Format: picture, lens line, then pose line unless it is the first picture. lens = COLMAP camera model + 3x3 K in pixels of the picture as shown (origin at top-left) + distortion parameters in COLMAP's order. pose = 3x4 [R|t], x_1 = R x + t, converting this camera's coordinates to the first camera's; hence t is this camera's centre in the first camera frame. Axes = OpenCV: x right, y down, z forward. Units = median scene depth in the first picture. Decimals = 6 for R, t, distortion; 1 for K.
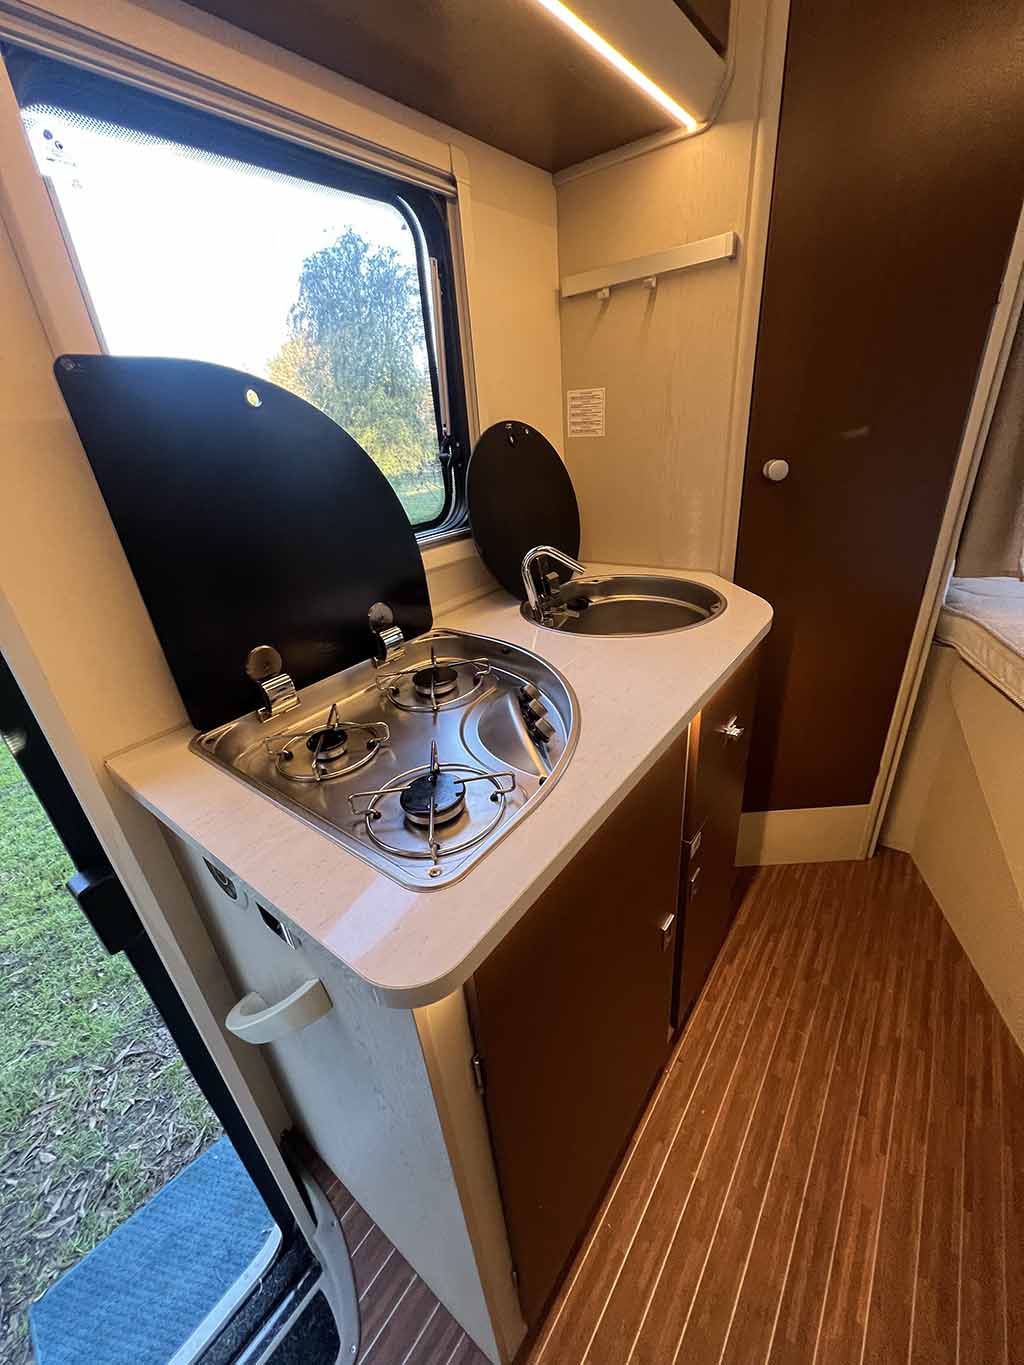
lens RADIAL K [[545.0, 0, 515.0], [0, 545.0, 679.4], [0, 0, 1]] dist [-0.001289, -0.000293]
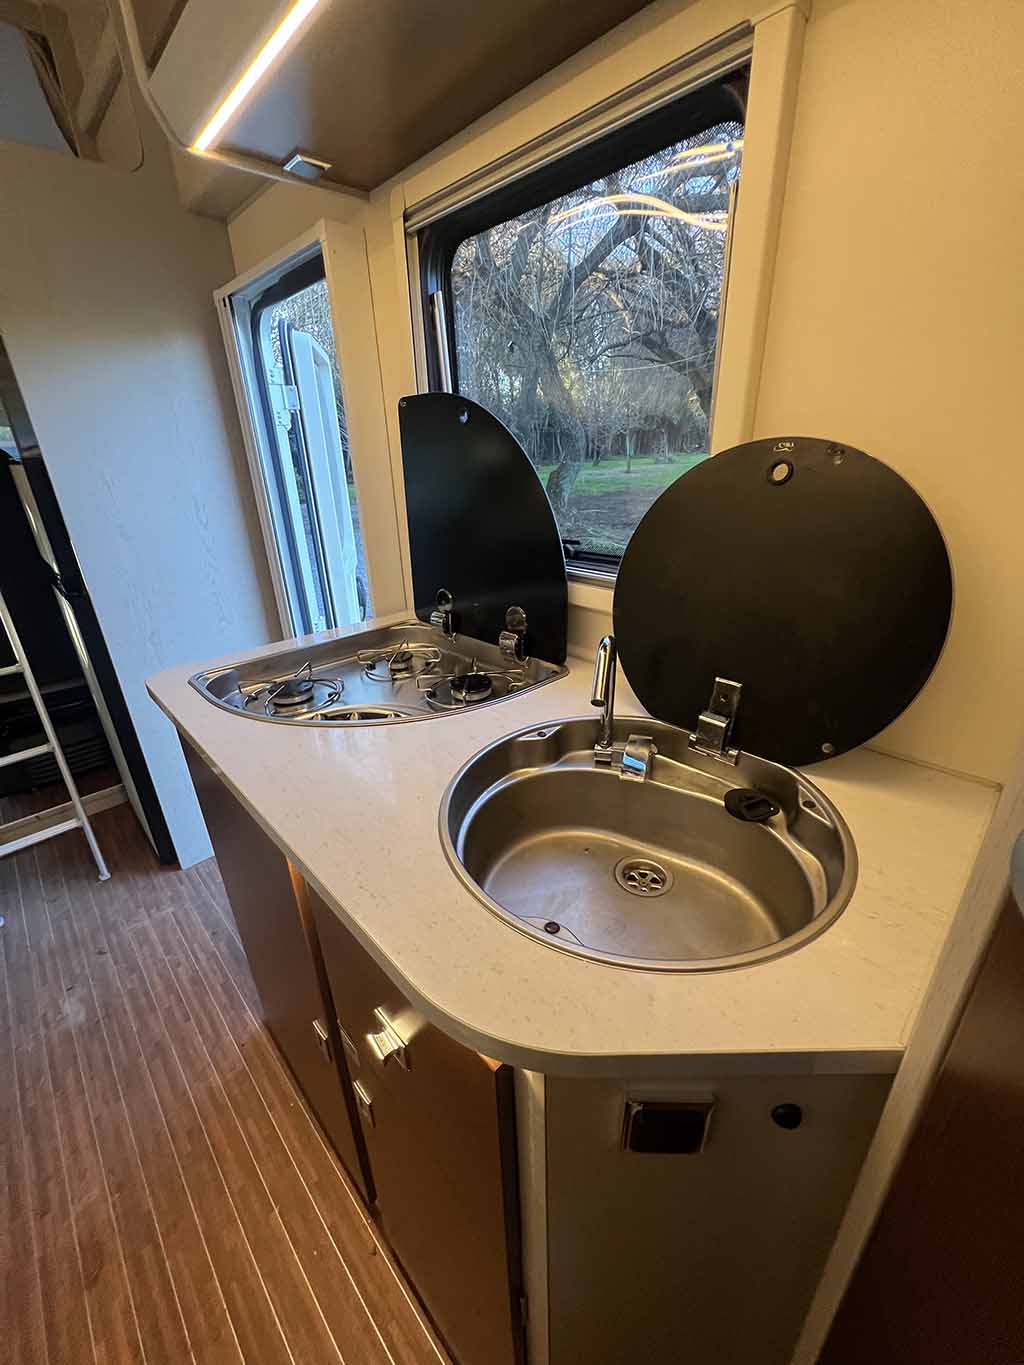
lens RADIAL K [[545.0, 0, 515.0], [0, 545.0, 679.4], [0, 0, 1]] dist [-0.001289, -0.000293]
pose [[-0.146357, 0.479600, -0.865196, 1.039401], [-0.376535, 0.781769, 0.497049, -0.750677], [0.914768, 0.398523, 0.066168, 1.339083]]
